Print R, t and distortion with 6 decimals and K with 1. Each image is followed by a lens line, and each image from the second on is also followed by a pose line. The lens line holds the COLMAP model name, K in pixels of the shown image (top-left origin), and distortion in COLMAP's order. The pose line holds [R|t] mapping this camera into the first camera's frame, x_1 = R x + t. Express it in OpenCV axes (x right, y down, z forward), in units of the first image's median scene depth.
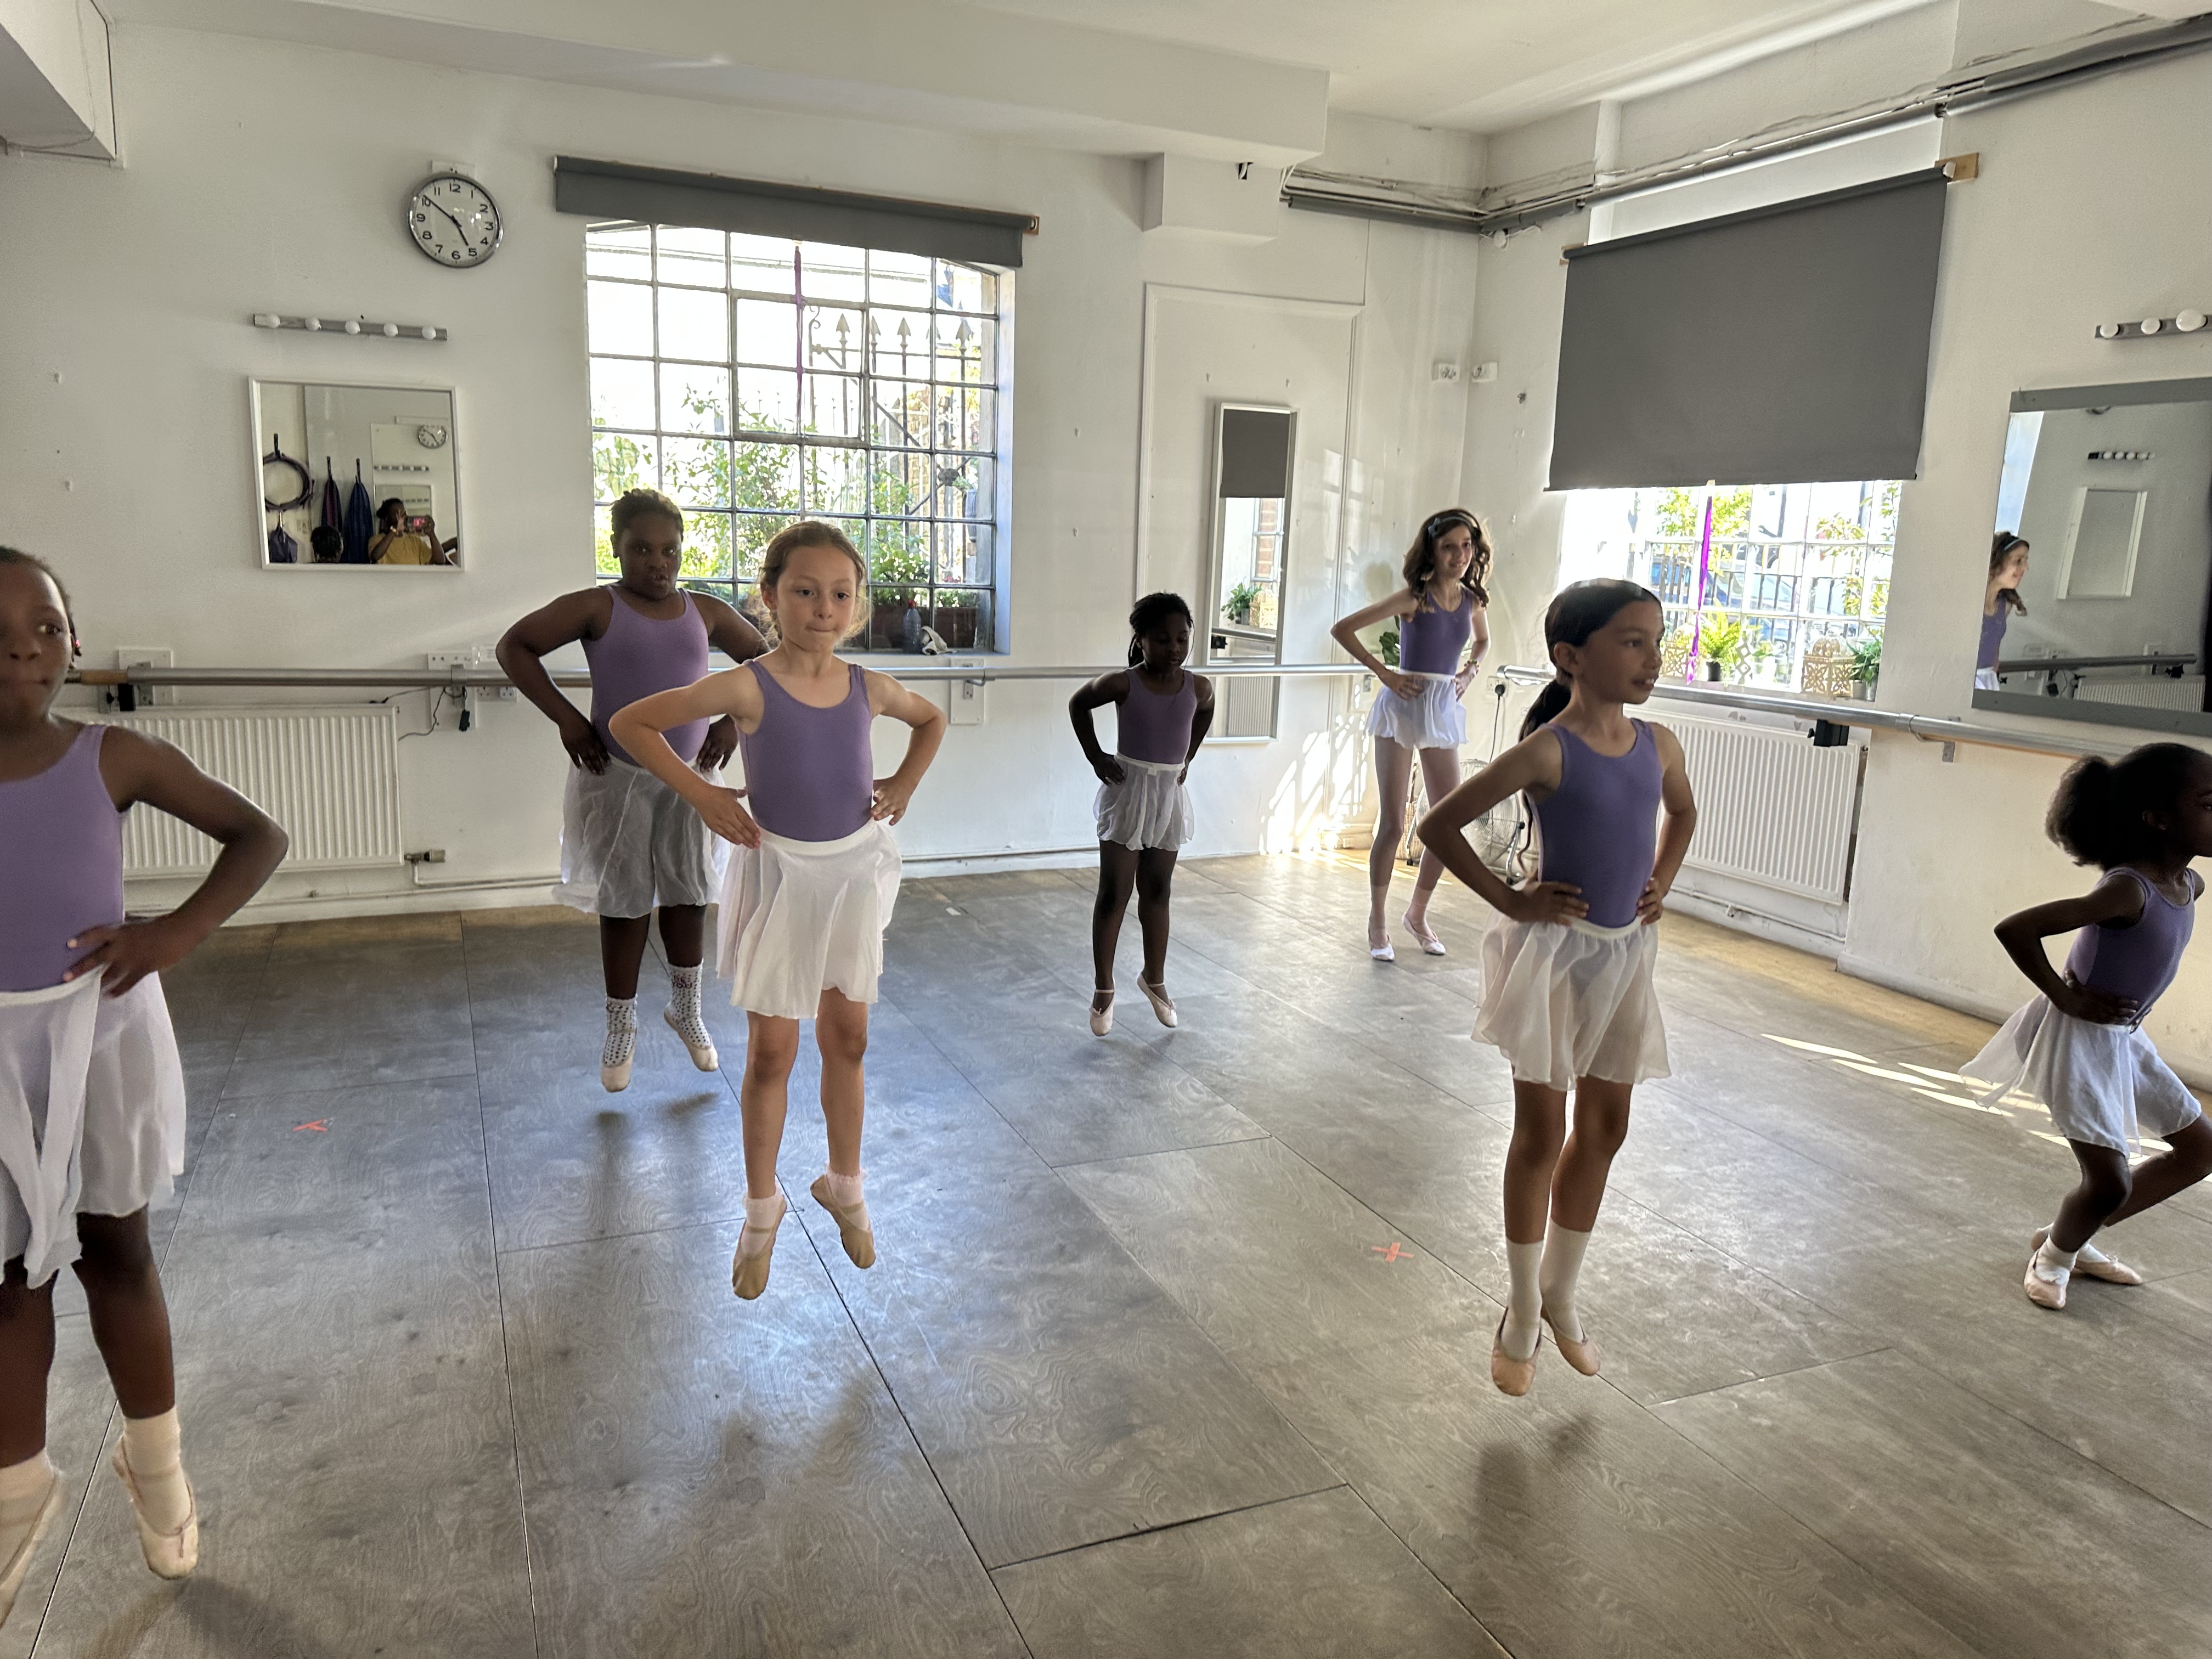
lens RADIAL K [[1543.1, 0, 1108.9], [0, 1543.1, 838.3], [0, 0, 1]] dist [0.052630, -0.060877]
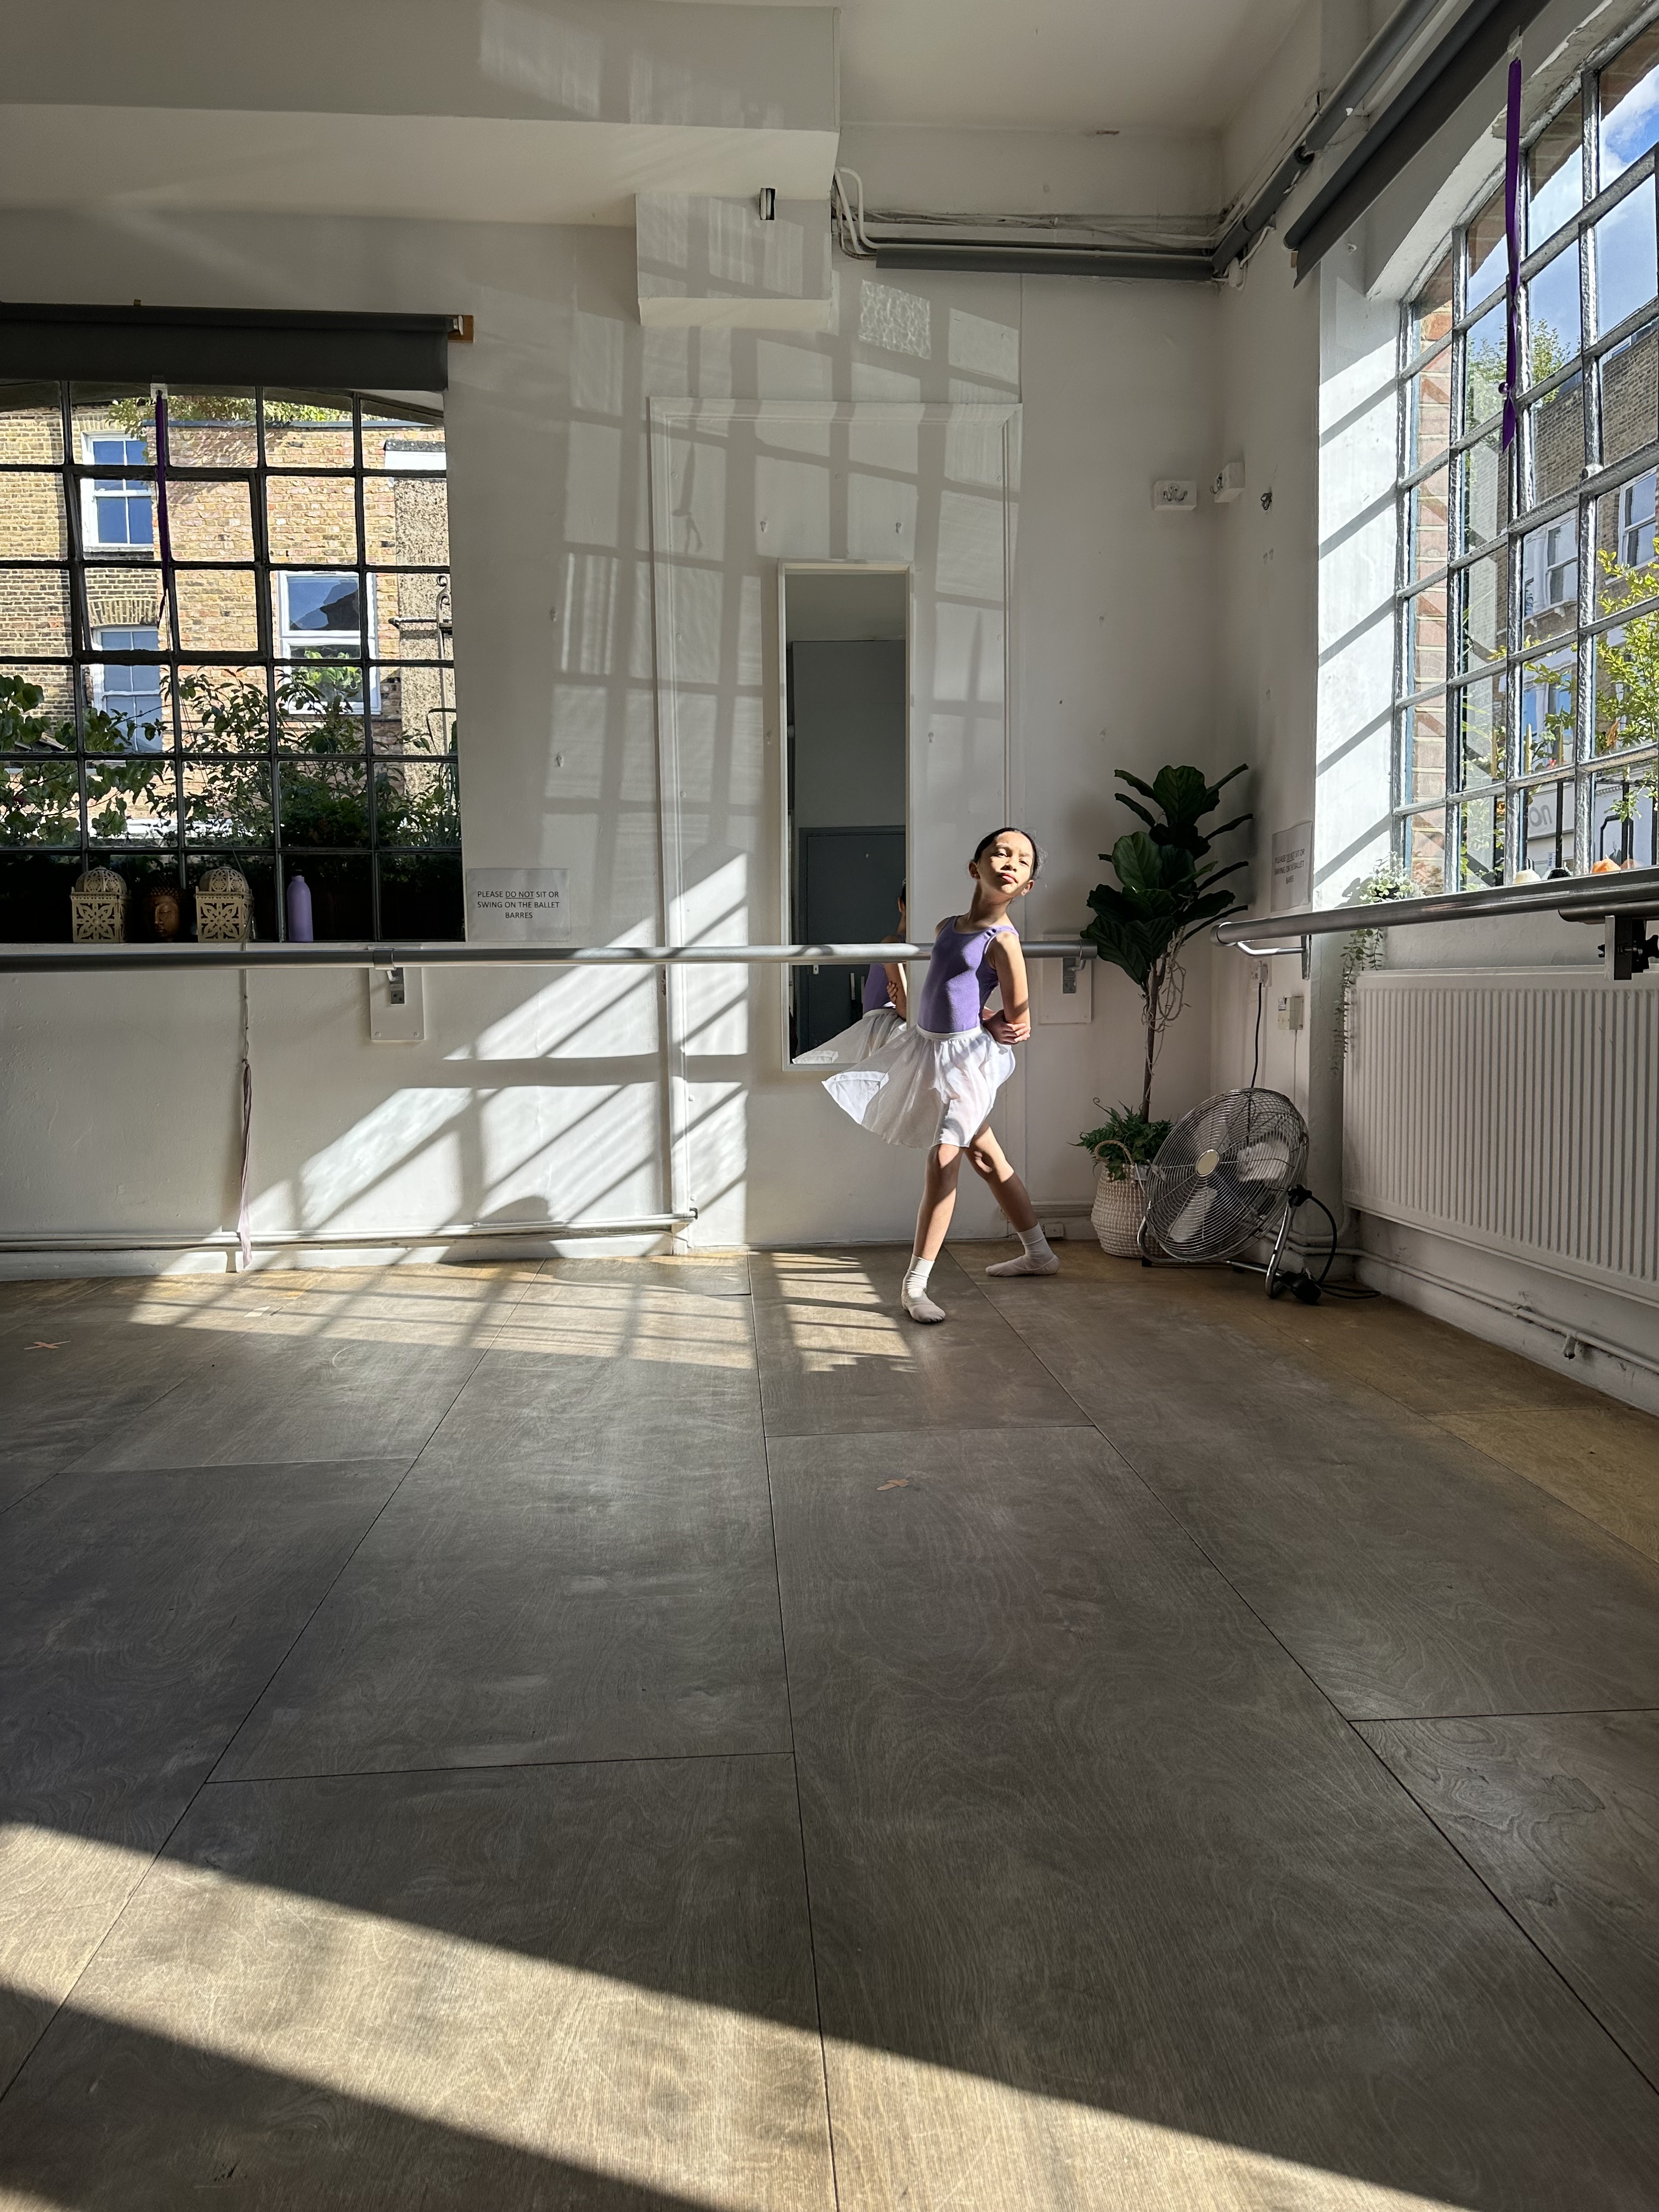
lens RADIAL K [[1543.1, 0, 846.6], [0, 1543.1, 1091.6], [0, 0, 1]] dist [0.052630, -0.060877]
pose [[0.945611, -0.022907, -0.324493, 0.374907], [-0.018804, 0.992000, -0.124826, 0.035206], [0.324757, 0.124139, 0.937615, 0.492812]]
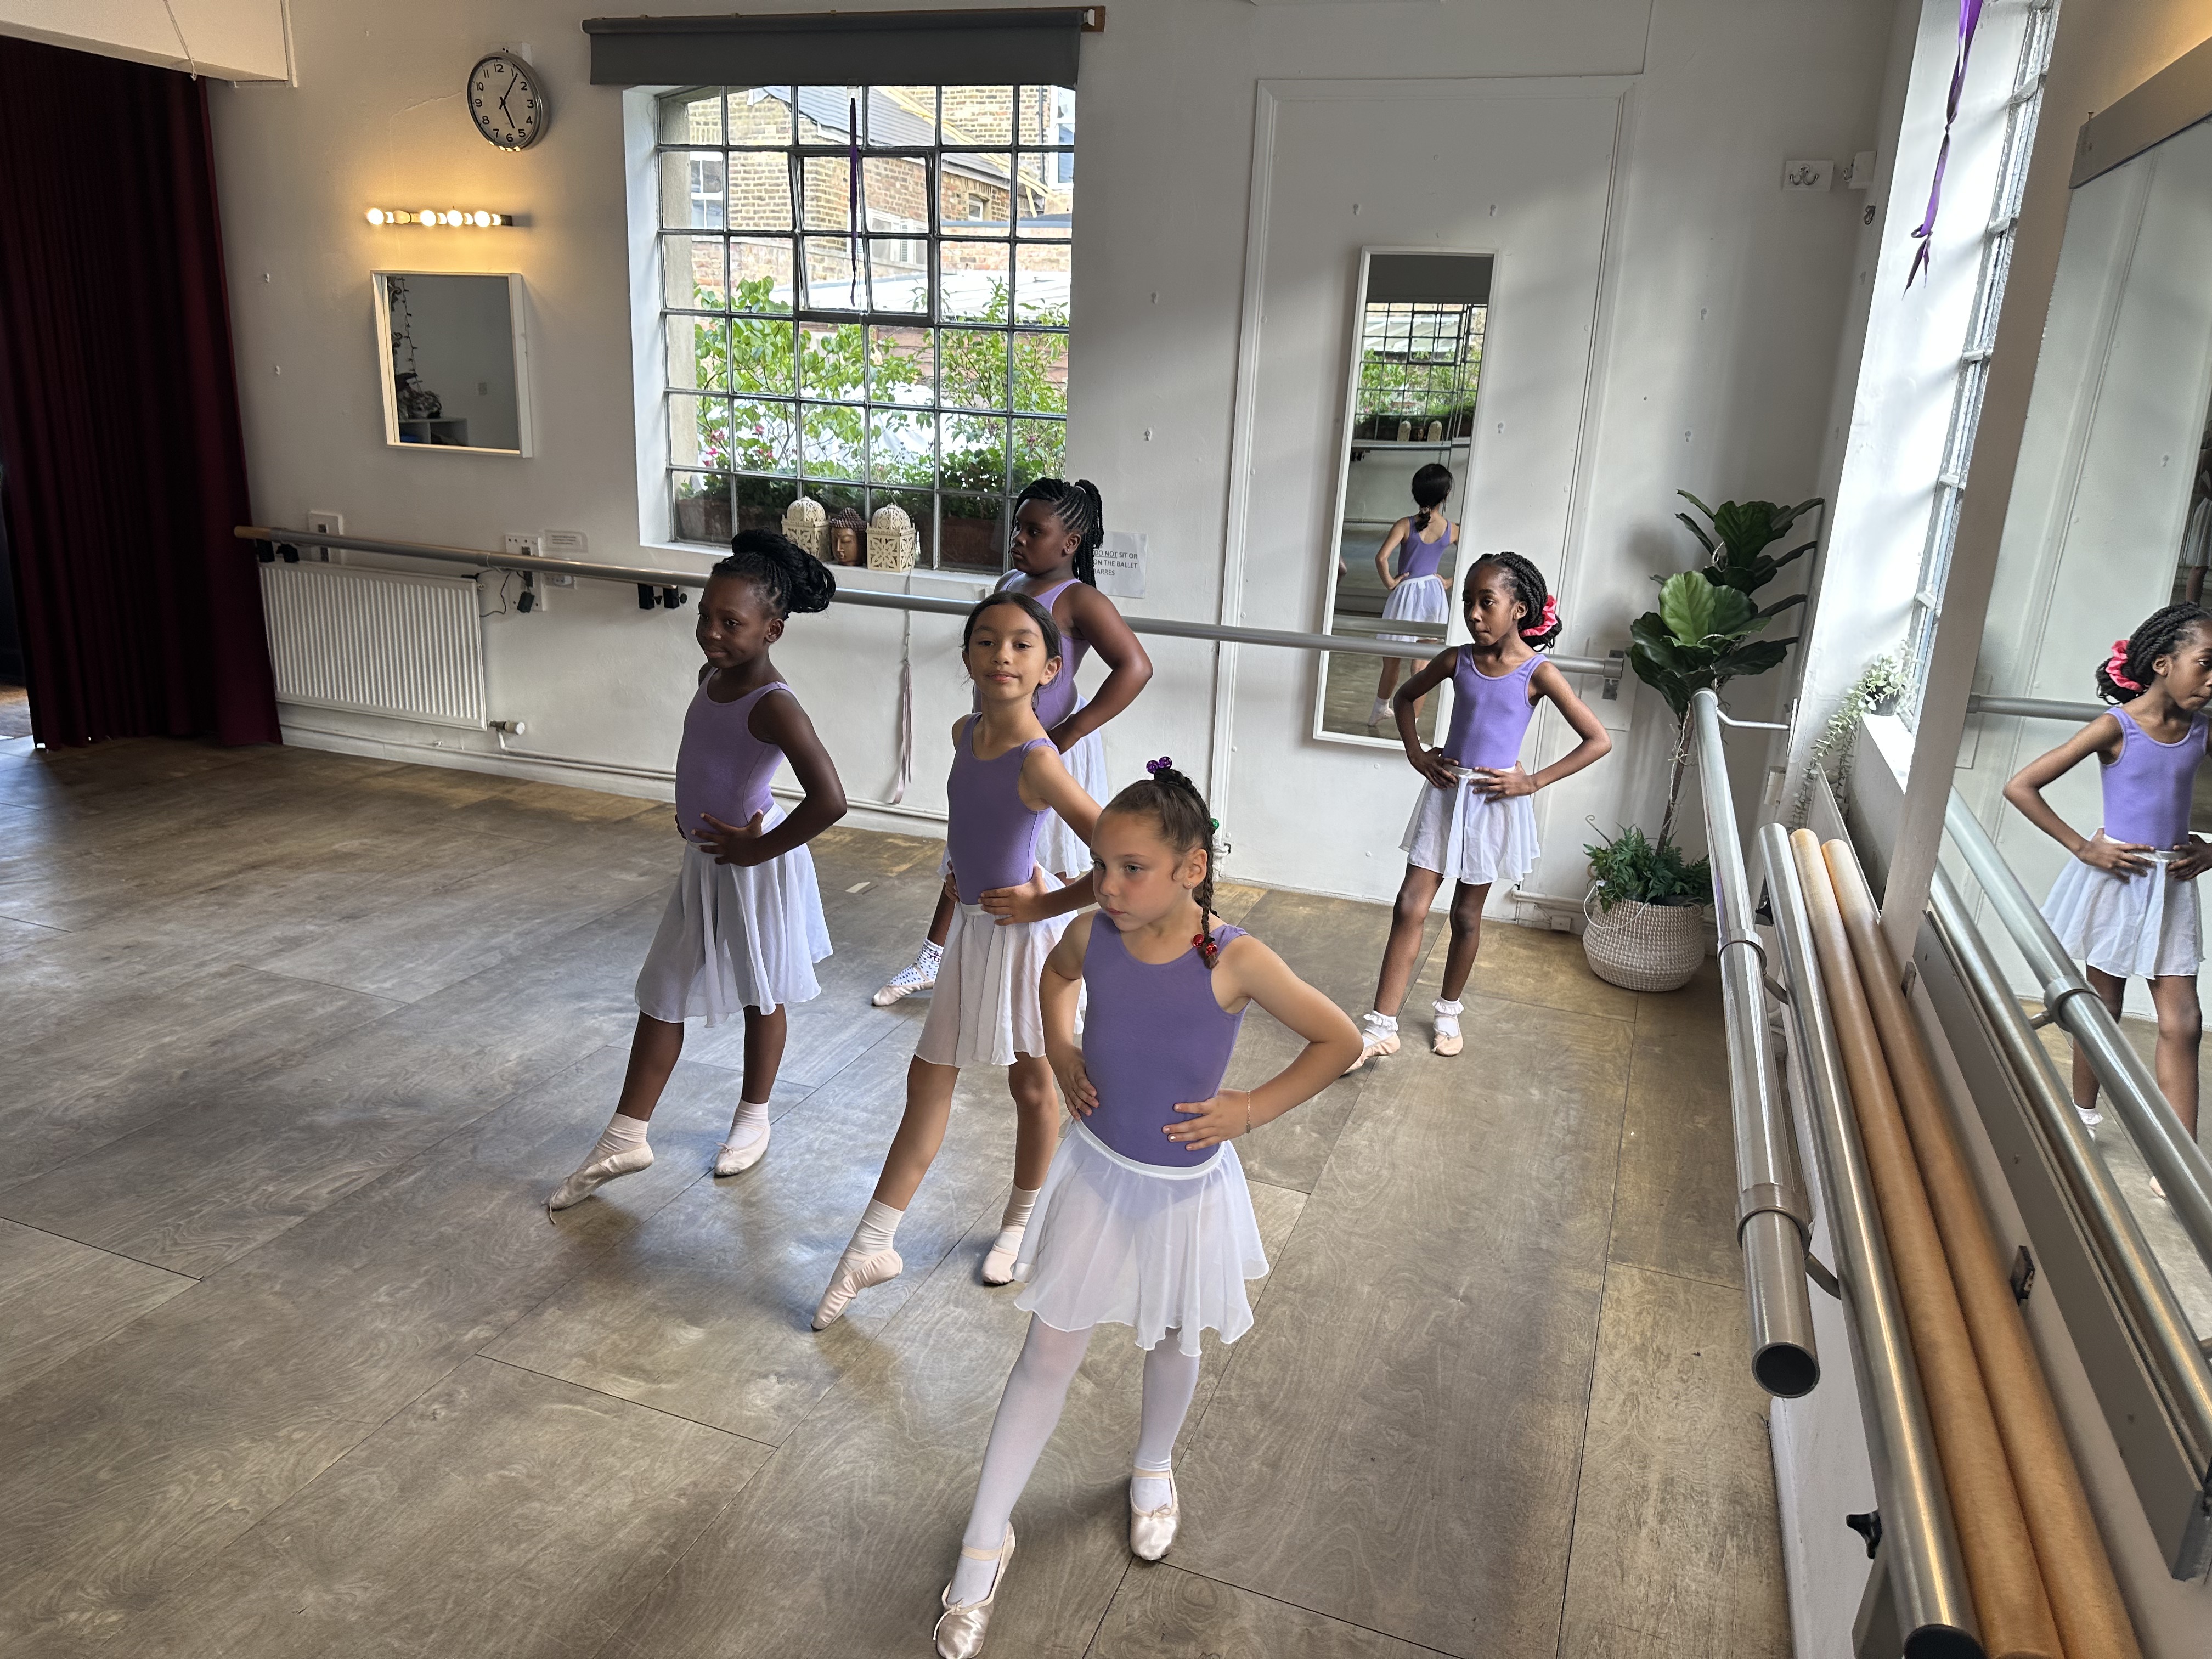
lens RADIAL K [[1543.1, 0, 1113.5], [0, 1543.1, 820.4], [0, 0, 1]] dist [0.052630, -0.060877]
pose [[0.721095, 0.195732, -0.664613, 0.596636], [-0.153660, 0.980556, 0.122060, -0.122054], [0.675582, 0.014108, 0.737150, 0.512728]]
